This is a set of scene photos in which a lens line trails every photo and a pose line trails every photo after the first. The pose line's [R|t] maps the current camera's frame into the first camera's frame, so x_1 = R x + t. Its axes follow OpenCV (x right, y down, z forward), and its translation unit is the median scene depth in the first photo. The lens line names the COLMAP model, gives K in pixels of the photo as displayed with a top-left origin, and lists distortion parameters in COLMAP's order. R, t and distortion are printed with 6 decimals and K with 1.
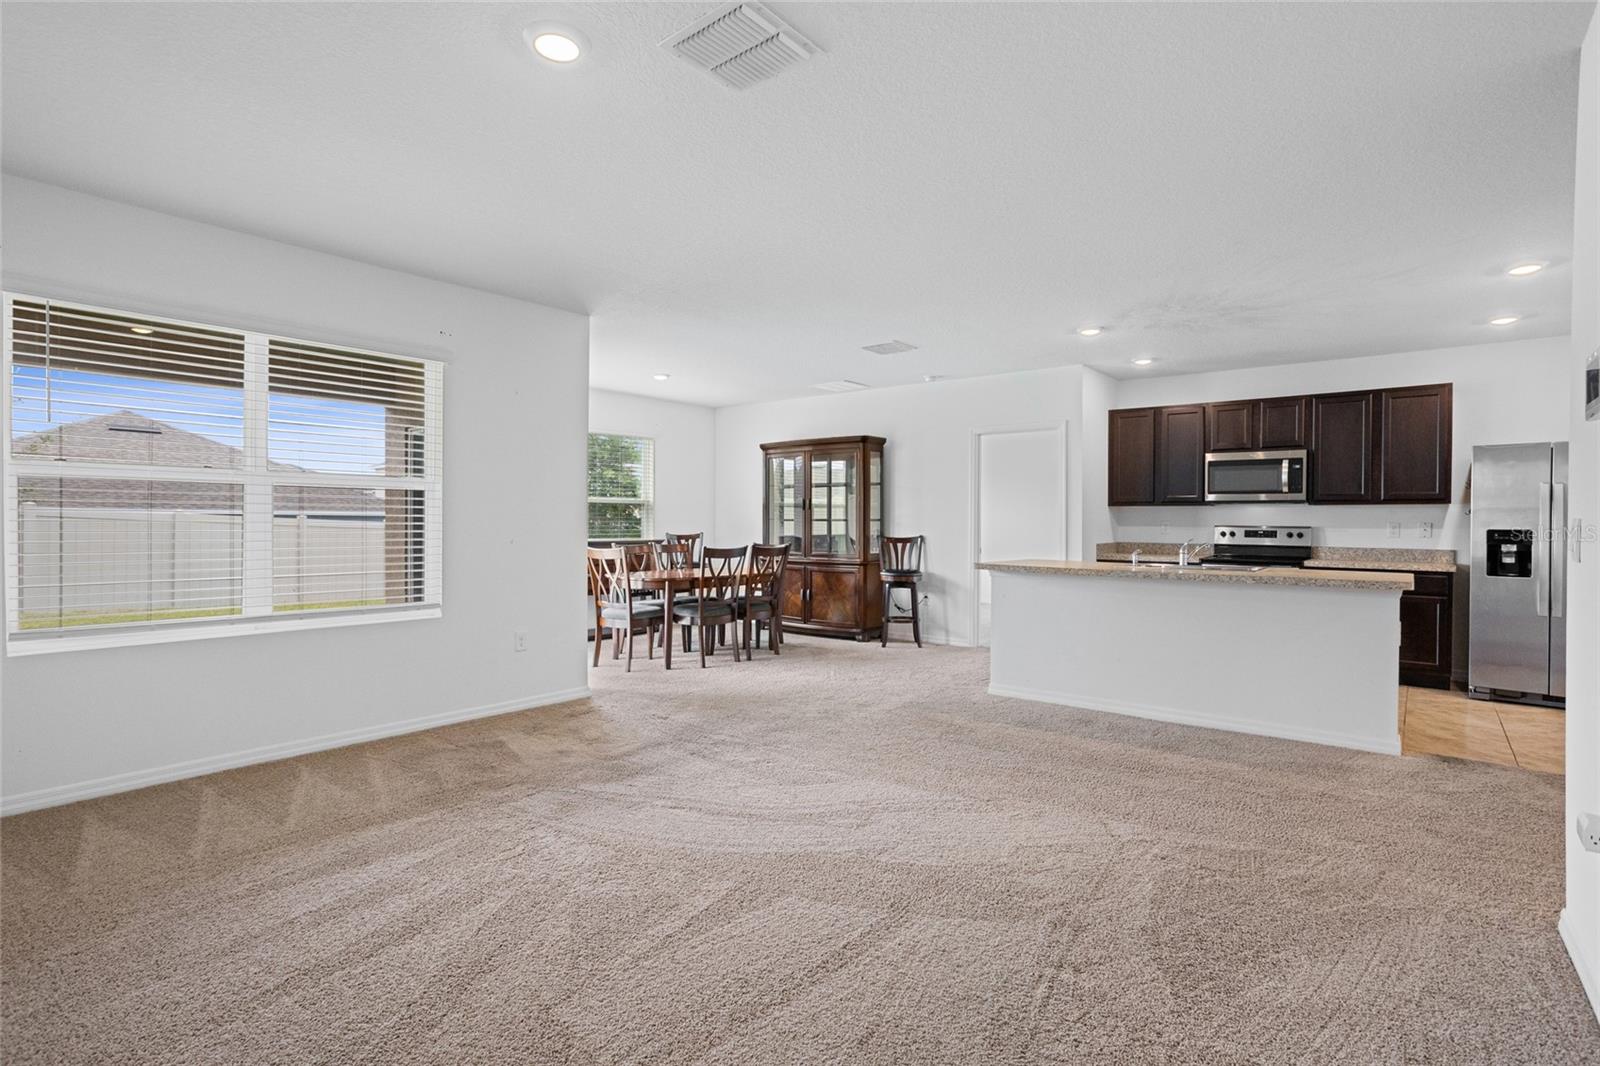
lens RADIAL K [[772.2, 0, 805.6], [0, 772.2, 530.4], [0, 0, 1]] dist [0.009370, 0.001454]
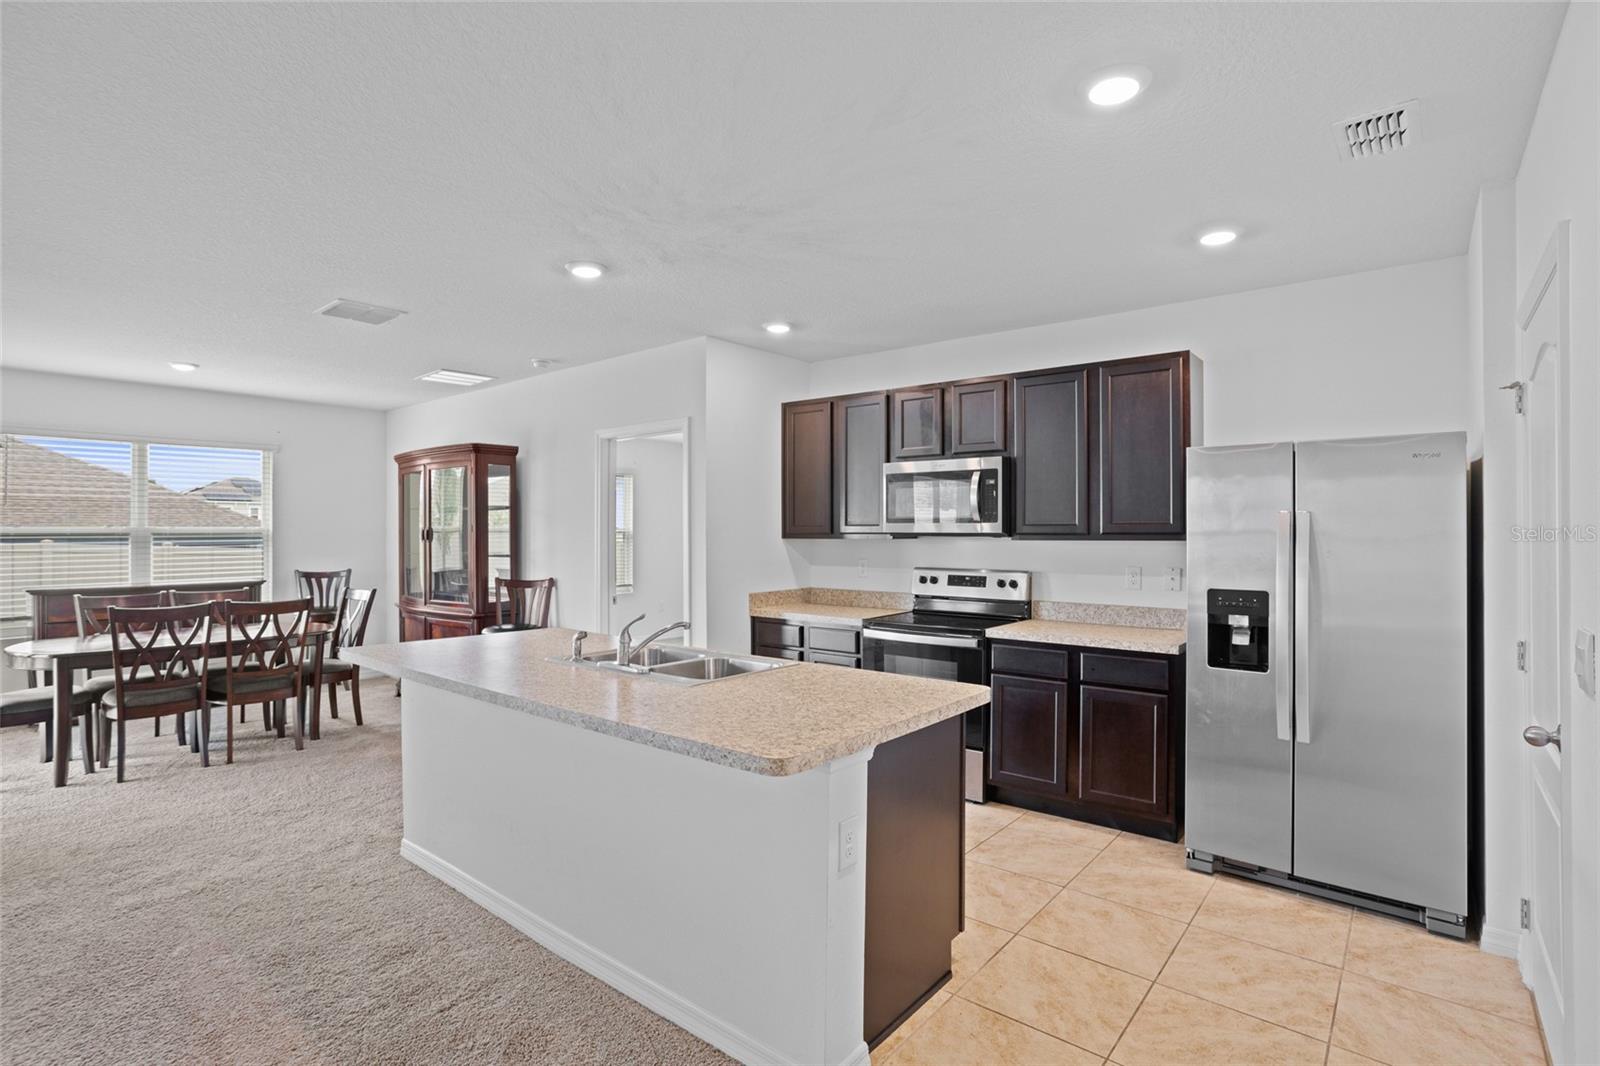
lens RADIAL K [[769.9, 0, 794.4], [0, 769.9, 533.4], [0, 0, 1]] dist [-0.022314, -0.000159]
pose [[0.999550, -0.006986, -0.029182, 0.485011], [0.006691, 0.999926, -0.010190, -0.032969], [0.029251, 0.009991, 0.999522, 0.340890]]
